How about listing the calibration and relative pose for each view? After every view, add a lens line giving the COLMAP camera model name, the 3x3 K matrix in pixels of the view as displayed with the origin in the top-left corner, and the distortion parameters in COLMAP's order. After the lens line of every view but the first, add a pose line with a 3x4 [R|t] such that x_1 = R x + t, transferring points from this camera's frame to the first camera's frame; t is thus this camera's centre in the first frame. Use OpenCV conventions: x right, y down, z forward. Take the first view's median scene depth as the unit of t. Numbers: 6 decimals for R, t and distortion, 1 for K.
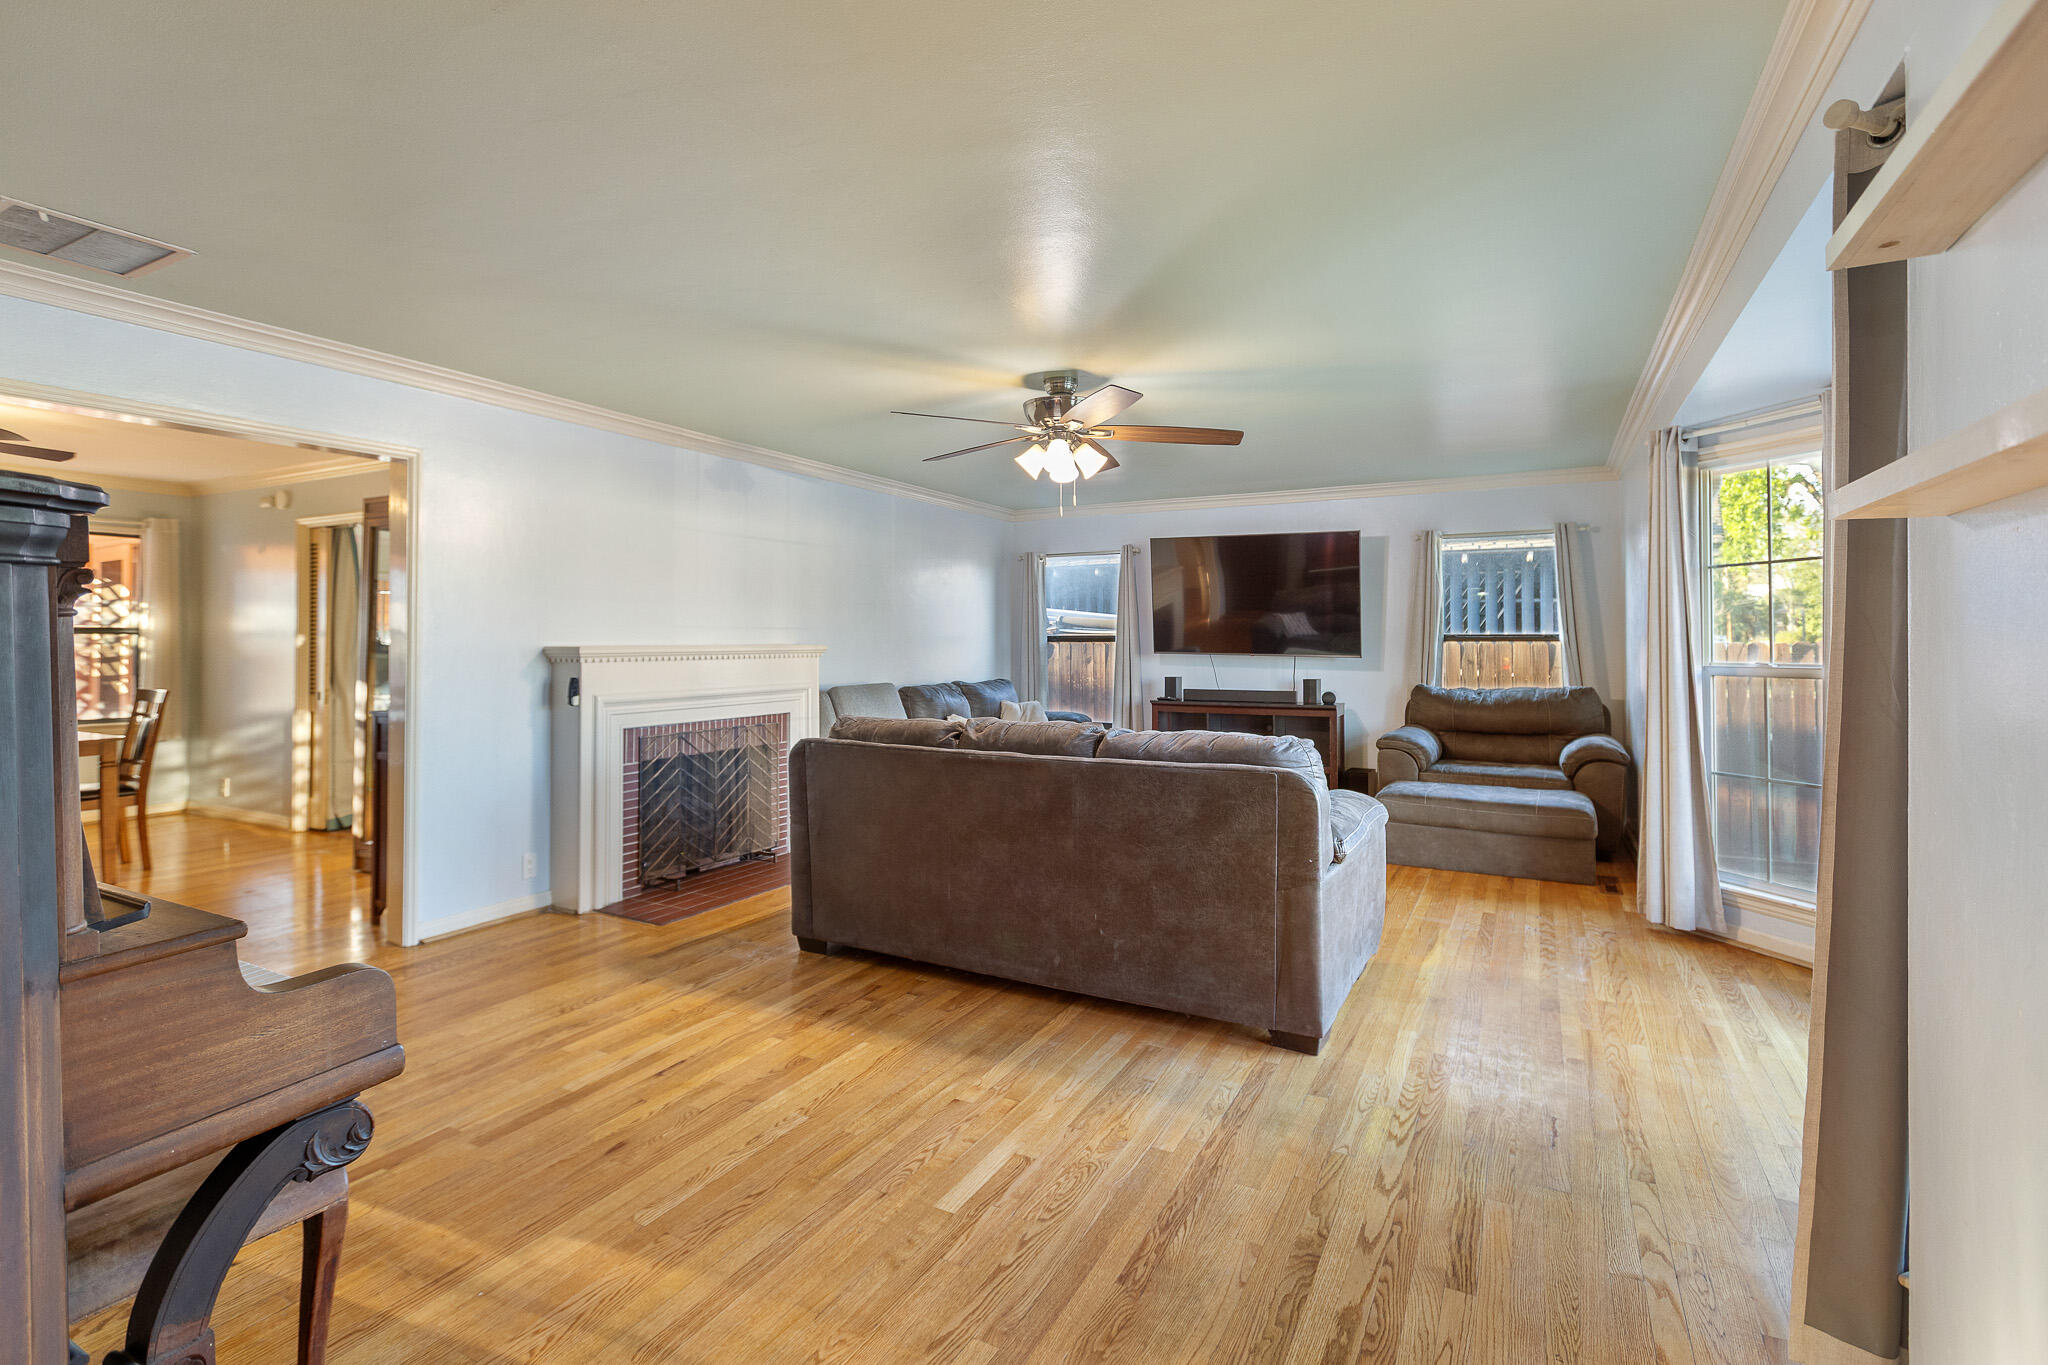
lens RADIAL K [[930.2, 0, 1028.1], [0, 930.2, 661.5], [0, 0, 1]] dist [0.003990, -0.000220]
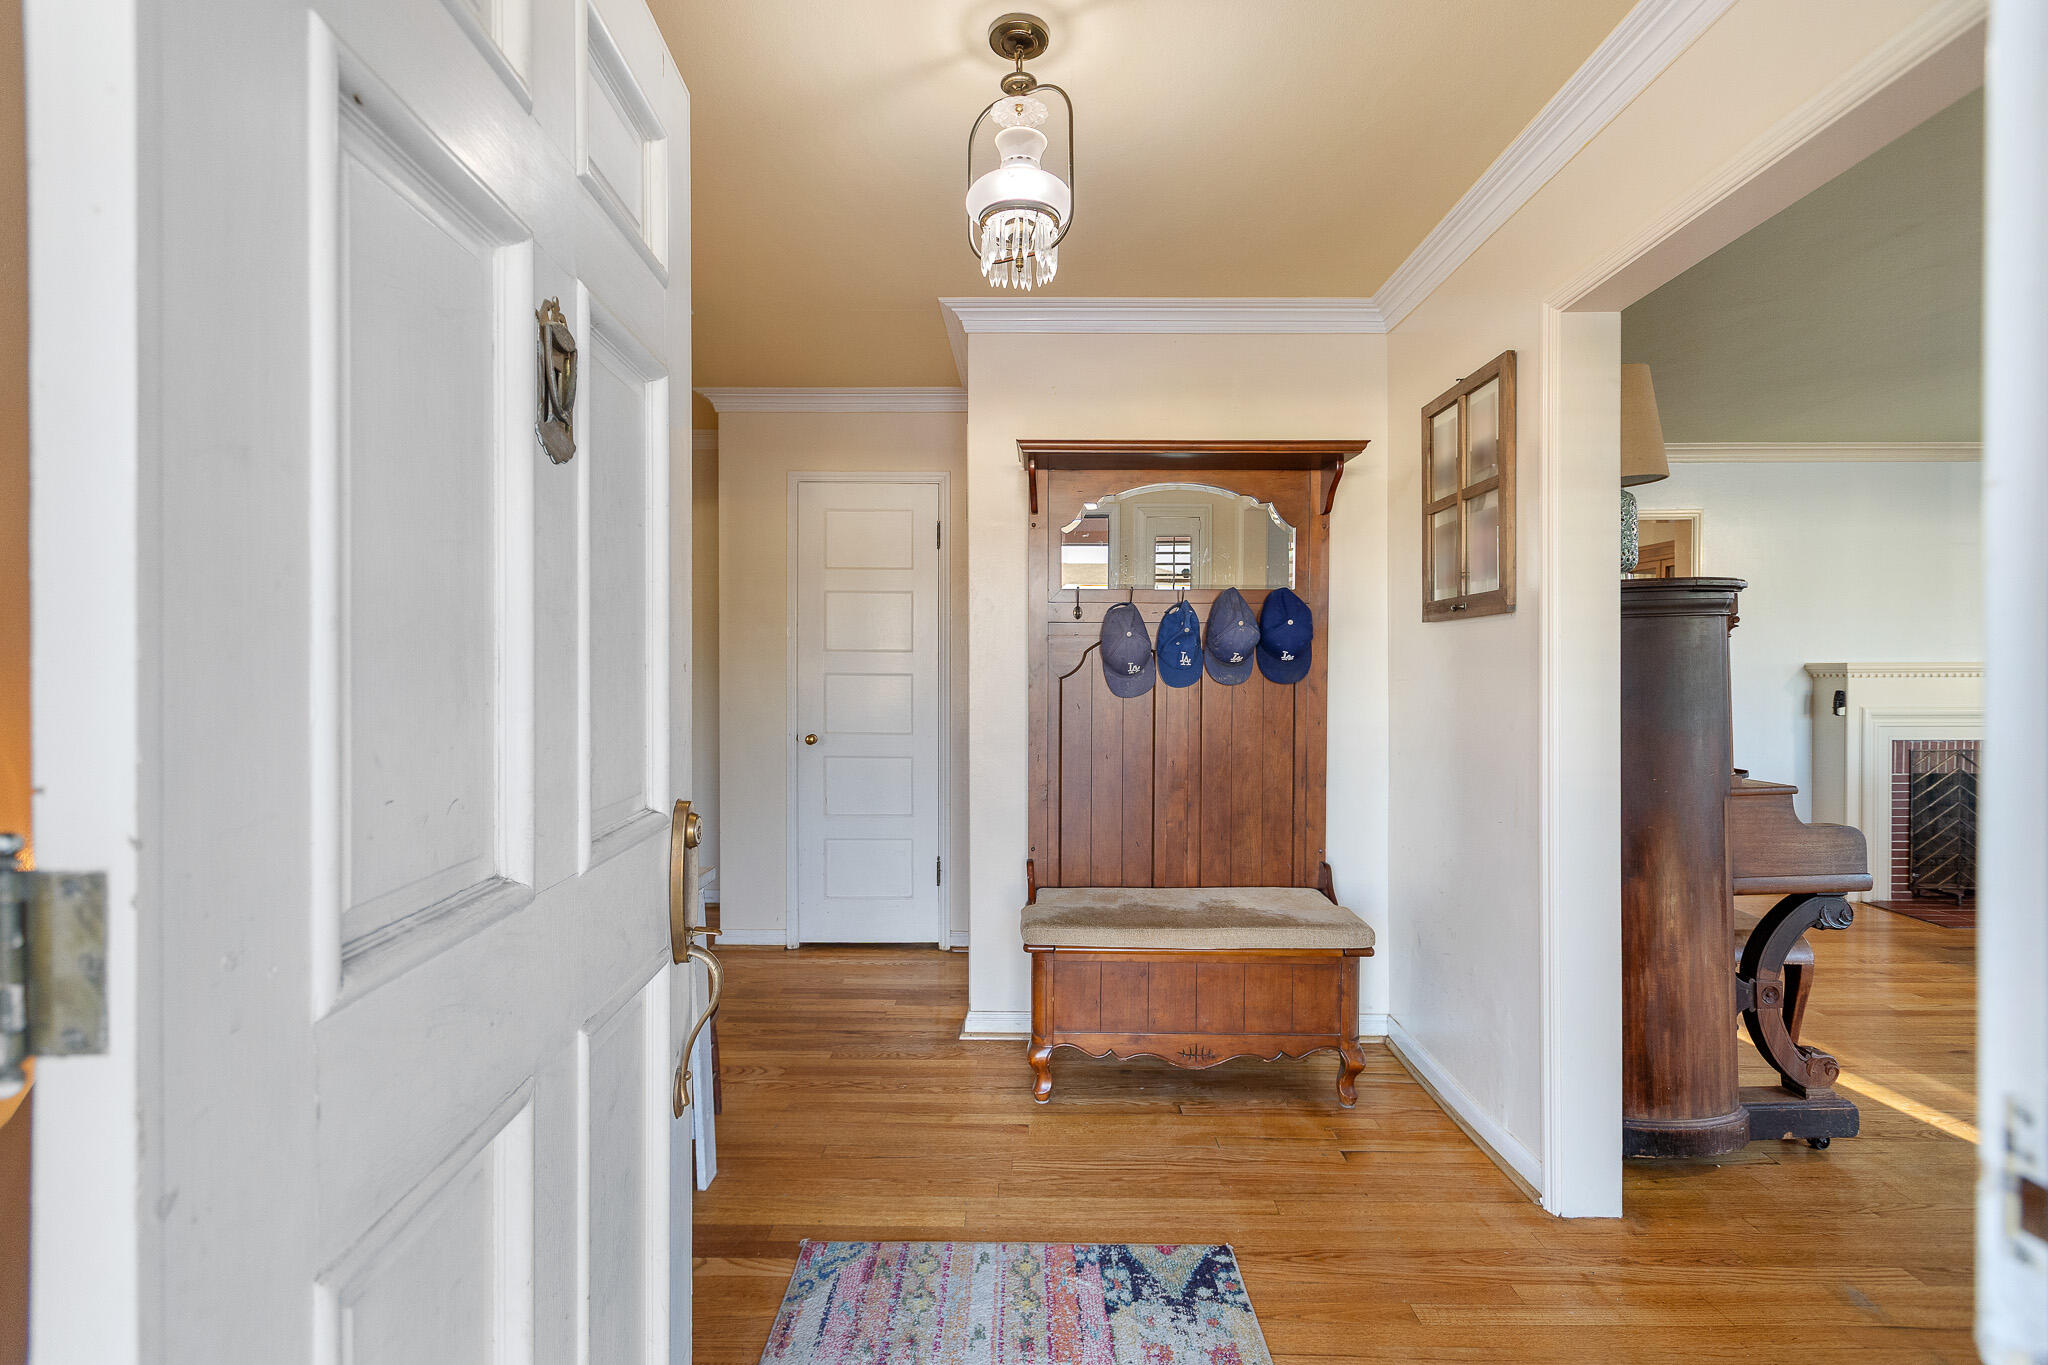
lens RADIAL K [[930.2, 0, 1028.1], [0, 930.2, 661.5], [0, 0, 1]] dist [0.003990, -0.000220]
pose [[0.470052, -0.002847, -0.882634, 0.045225], [-0.022367, 0.999635, -0.015137, 0.020684], [0.882355, 0.026857, 0.469817, -0.388662]]
